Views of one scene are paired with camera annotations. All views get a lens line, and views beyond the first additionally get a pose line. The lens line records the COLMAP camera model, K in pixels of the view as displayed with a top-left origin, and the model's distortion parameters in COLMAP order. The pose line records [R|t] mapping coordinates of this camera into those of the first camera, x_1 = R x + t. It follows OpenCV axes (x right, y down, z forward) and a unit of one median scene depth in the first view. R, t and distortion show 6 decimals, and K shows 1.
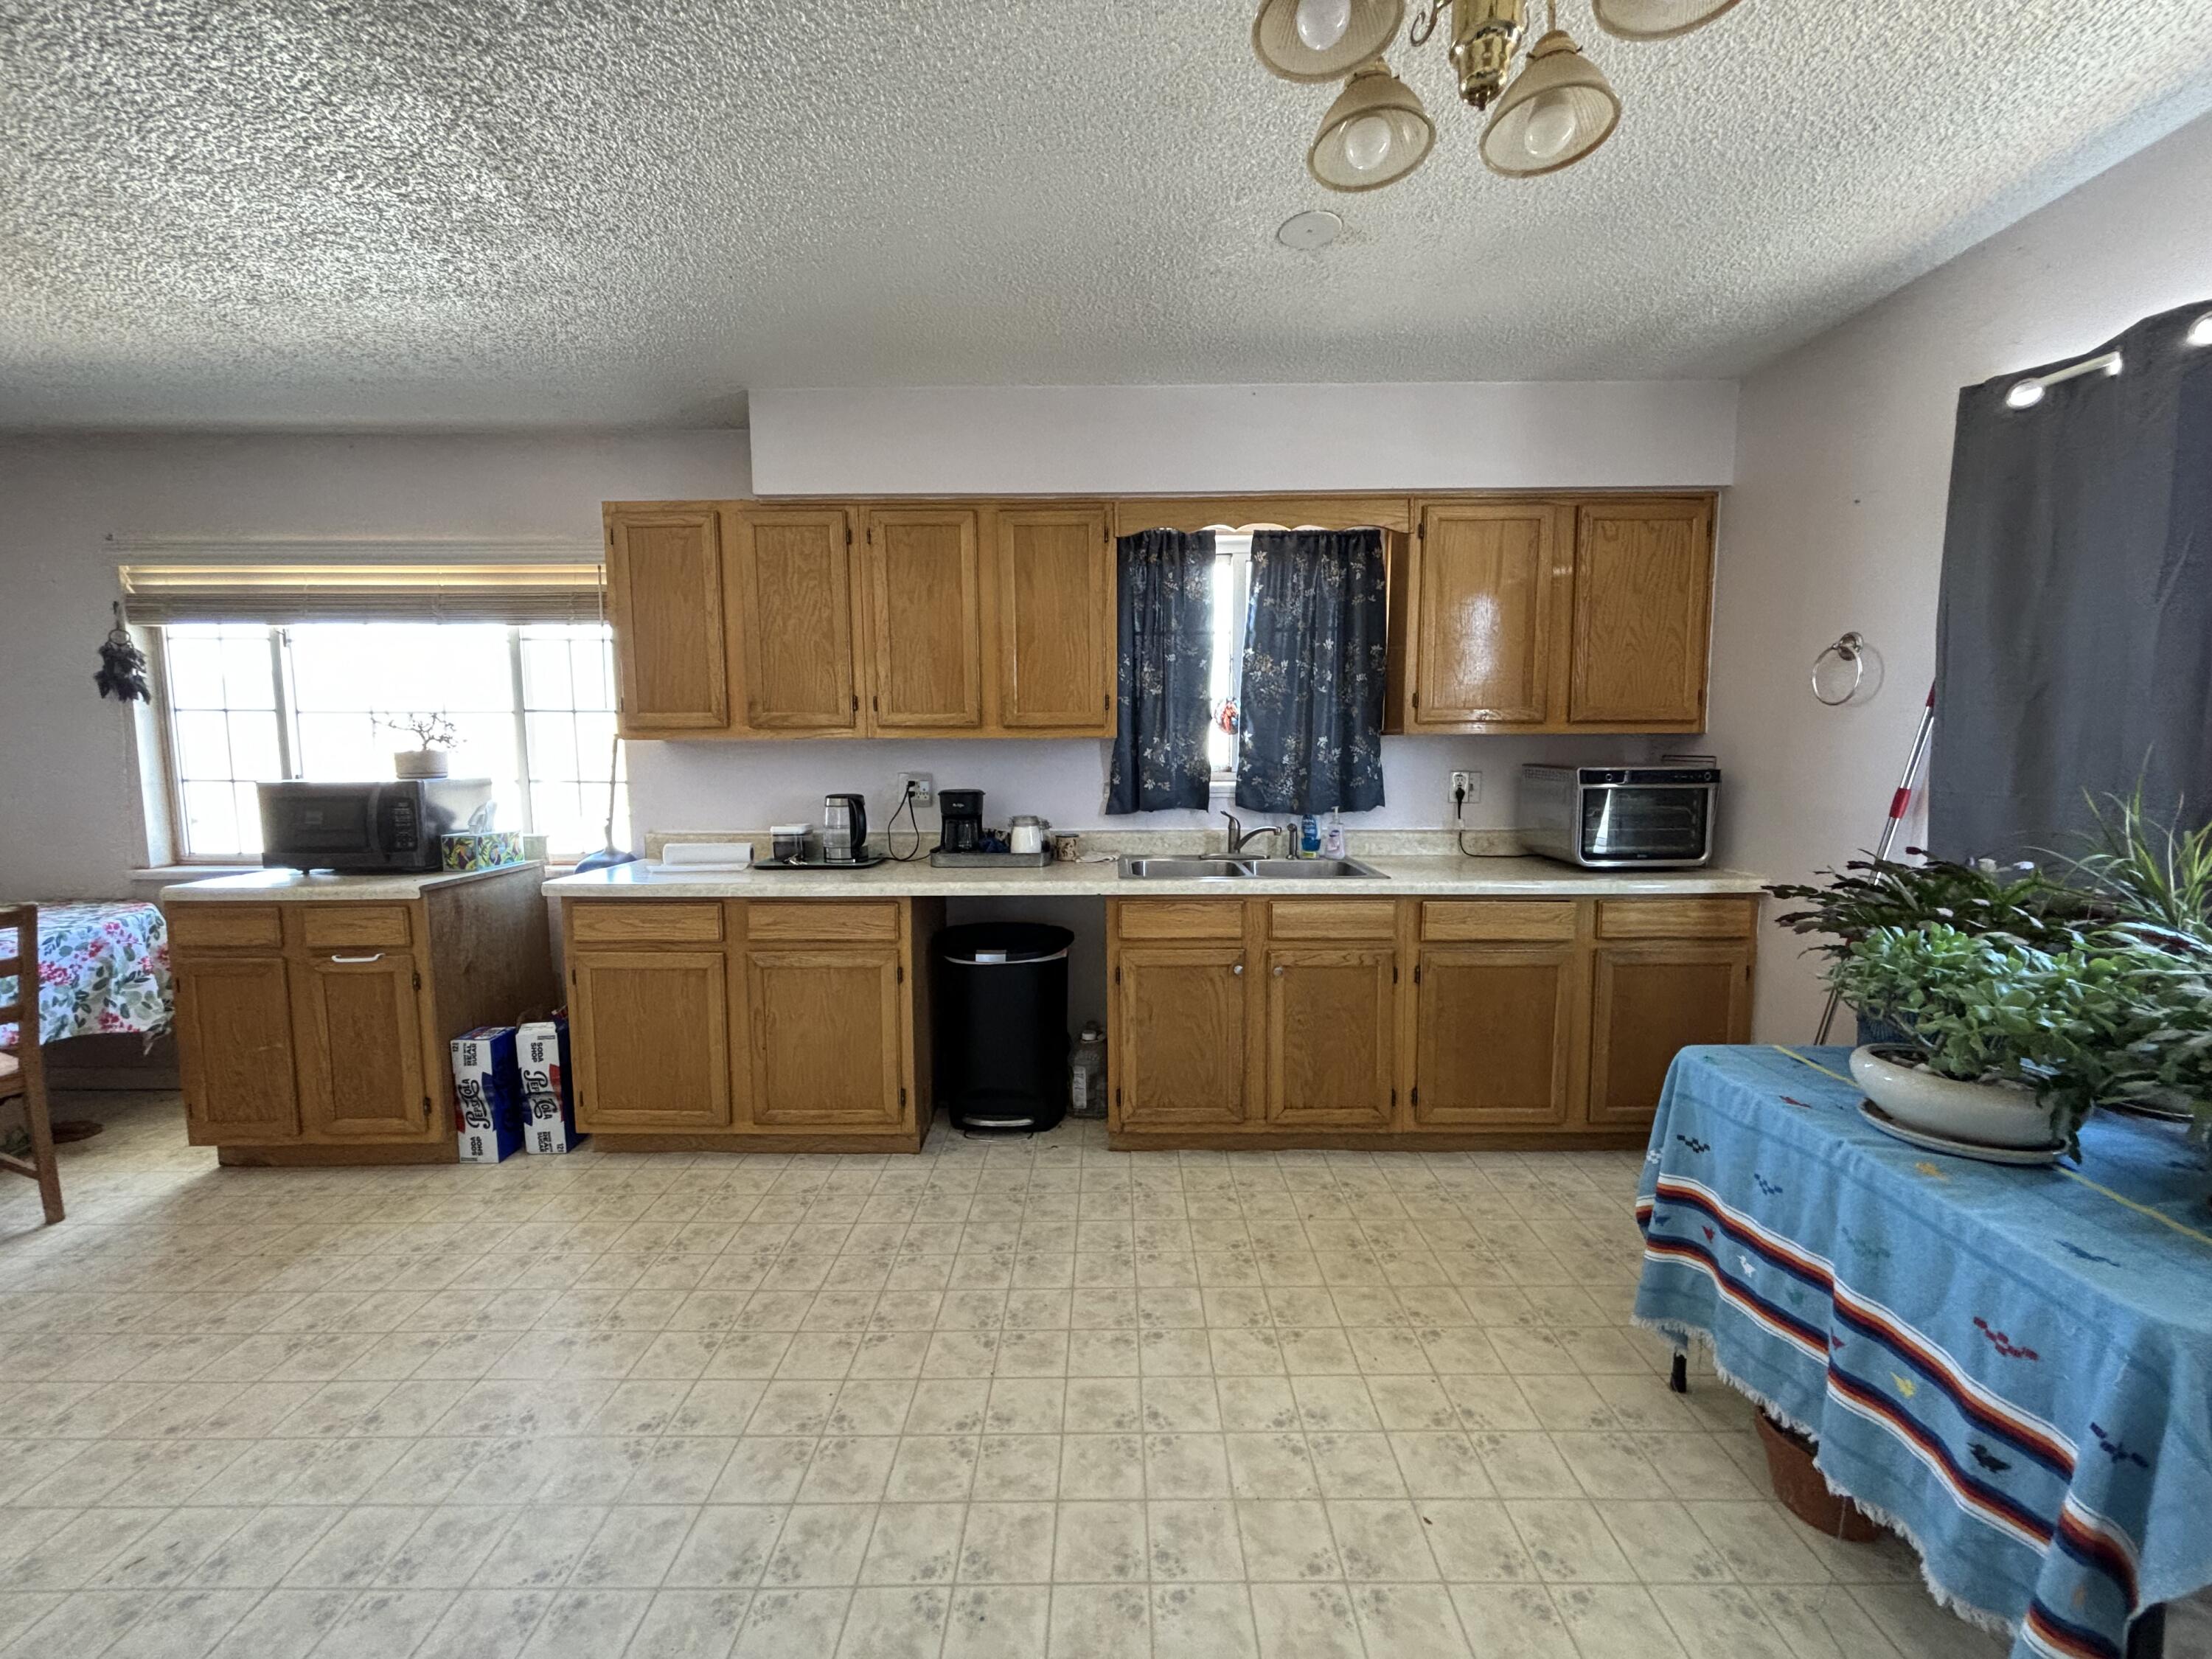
lens RADIAL K [[894.5, 0, 1106.0], [0, 894.5, 829.5], [0, 0, 1]] dist [0.013536, -0.003628]
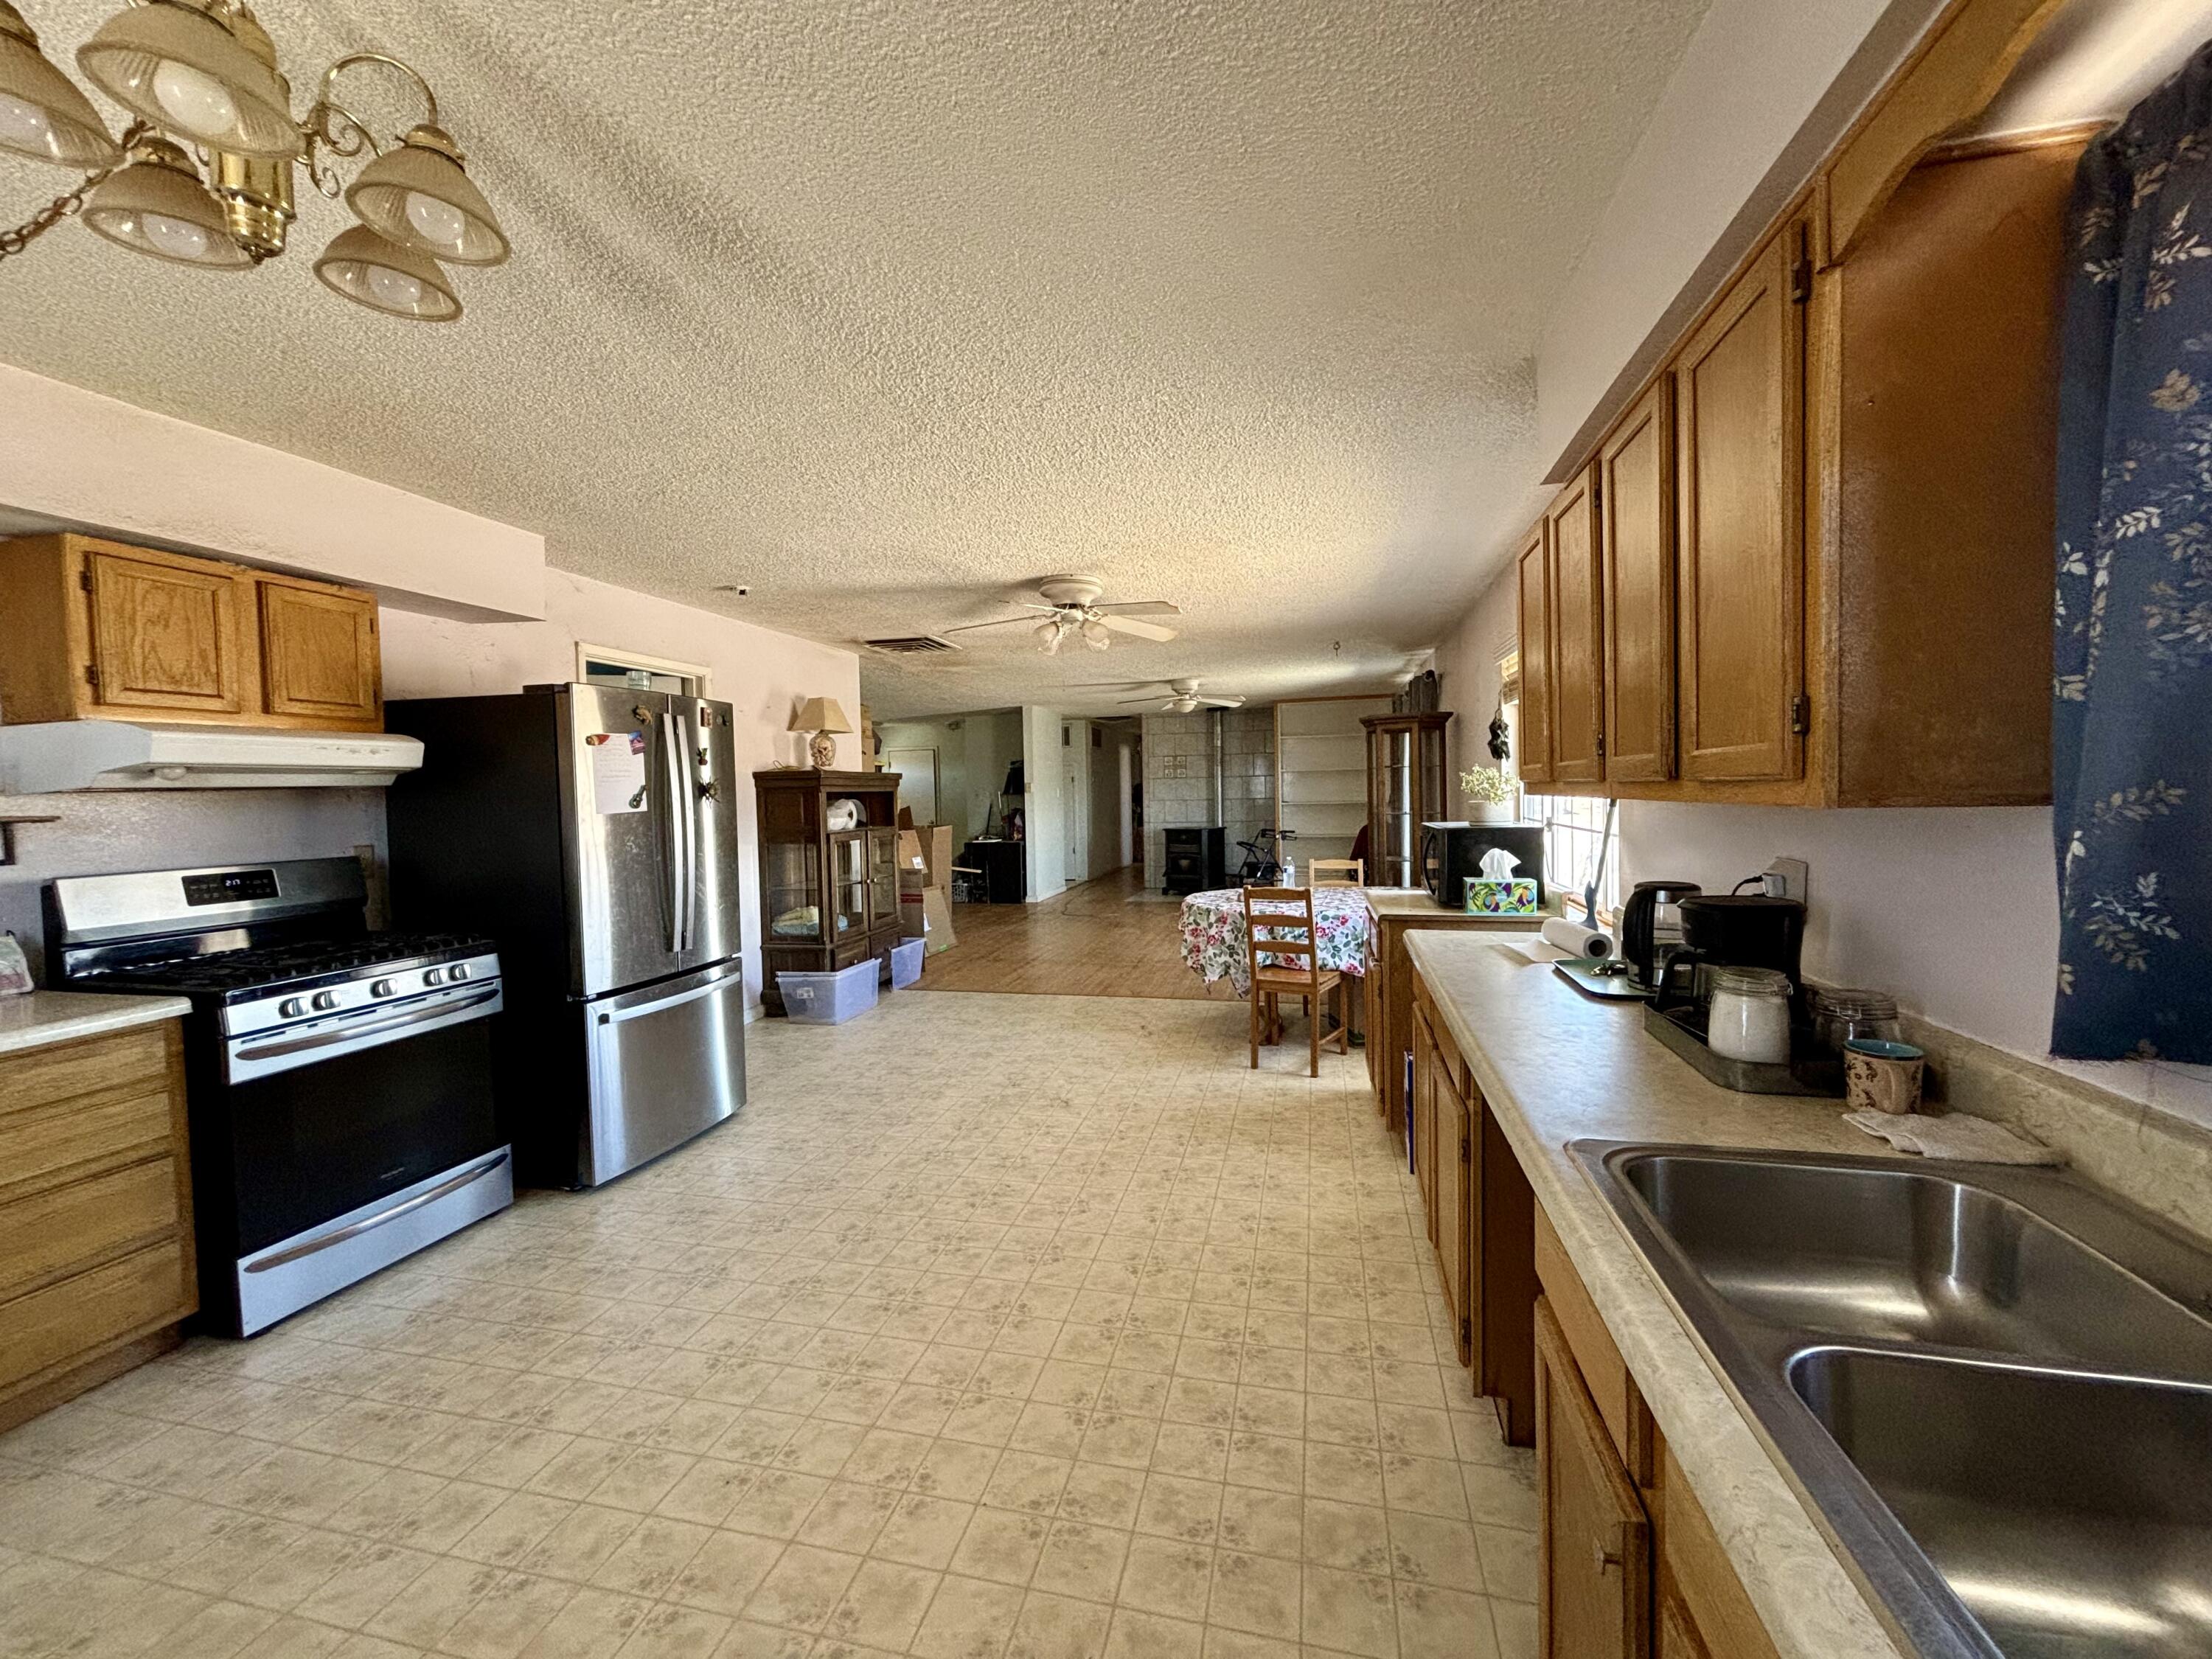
lens RADIAL K [[894.5, 0, 1106.0], [0, 894.5, 829.5], [0, 0, 1]] dist [0.013536, -0.003628]
pose [[-0.232151, 0.053389, -0.971214, 0.549082], [-0.066243, 0.995306, 0.070547, -0.125103], [0.970422, 0.080714, -0.227524, 0.992607]]
